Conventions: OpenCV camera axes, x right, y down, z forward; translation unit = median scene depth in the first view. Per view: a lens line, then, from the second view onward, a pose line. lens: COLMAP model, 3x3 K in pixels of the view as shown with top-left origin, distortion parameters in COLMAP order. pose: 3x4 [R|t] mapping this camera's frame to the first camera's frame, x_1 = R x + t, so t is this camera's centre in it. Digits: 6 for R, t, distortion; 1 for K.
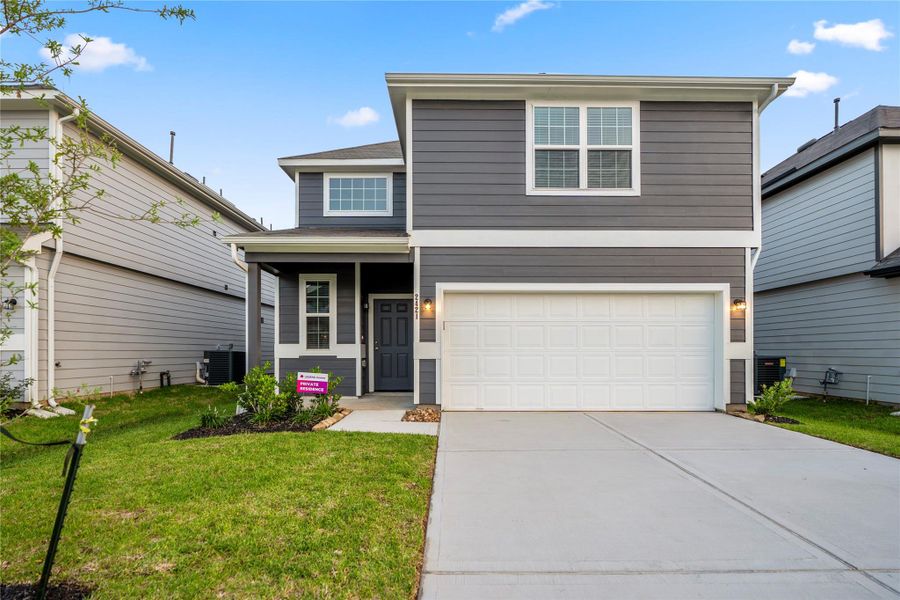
lens RADIAL K [[434.0, 0, 452.0], [0, 434.0, 357.5], [0, 0, 1]] dist [-0.000795, -0.002126]
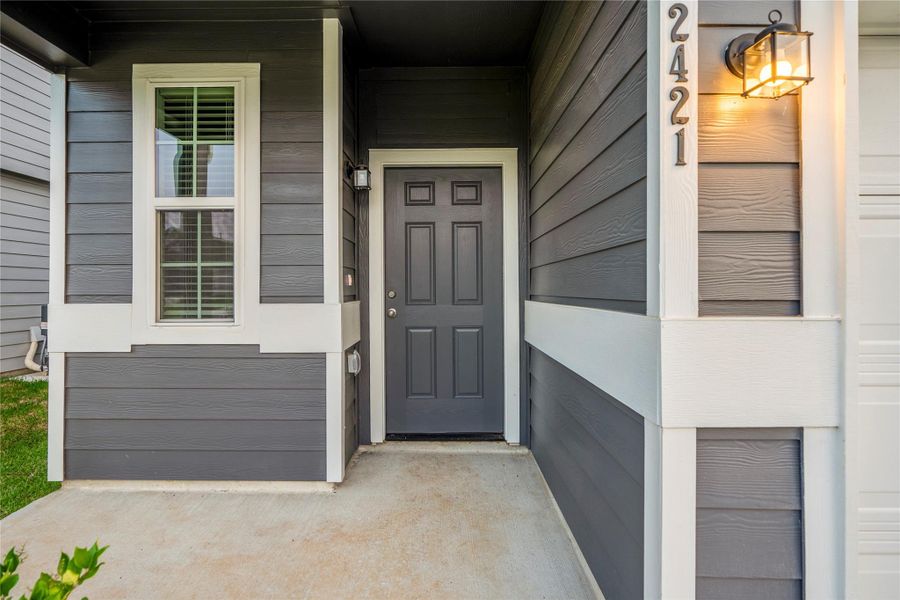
lens RADIAL K [[434.0, 0, 448.5], [0, 434.0, 291.6], [0, 0, 1]] dist [-0.000795, -0.002126]
pose [[0.999871, -0.002839, -0.015820, -0.139774], [0.002715, 0.999965, -0.007863, -0.038239], [0.015842, 0.007819, 0.999844, 0.742712]]
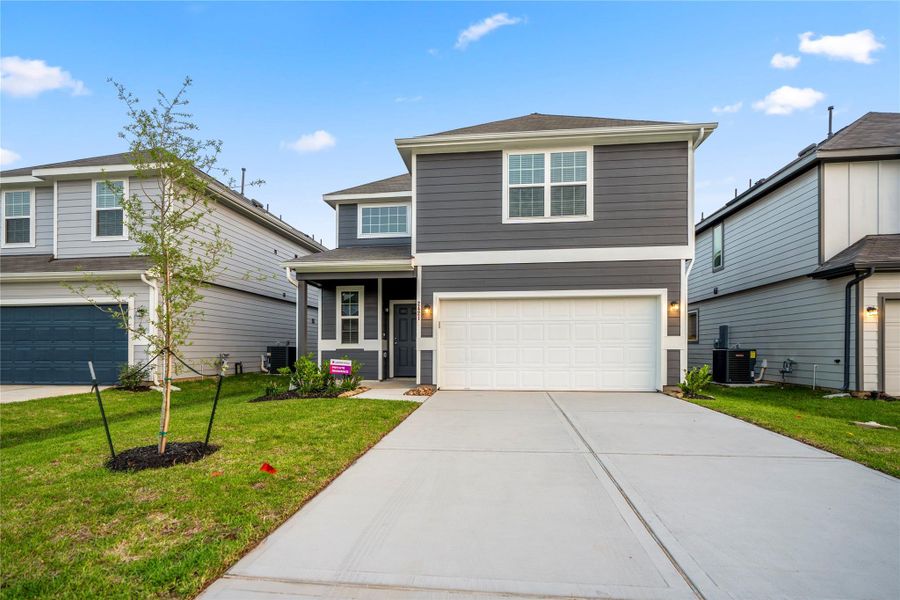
lens RADIAL K [[434.0, 0, 448.1], [0, 434.0, 349.2], [0, 0, 1]] dist [-0.000795, -0.002126]
pose [[0.992517, -0.002842, -0.122071, 0.148907], [0.001071, 0.999893, -0.014572, 0.017206], [0.122100, 0.014332, 0.992414, -0.267139]]
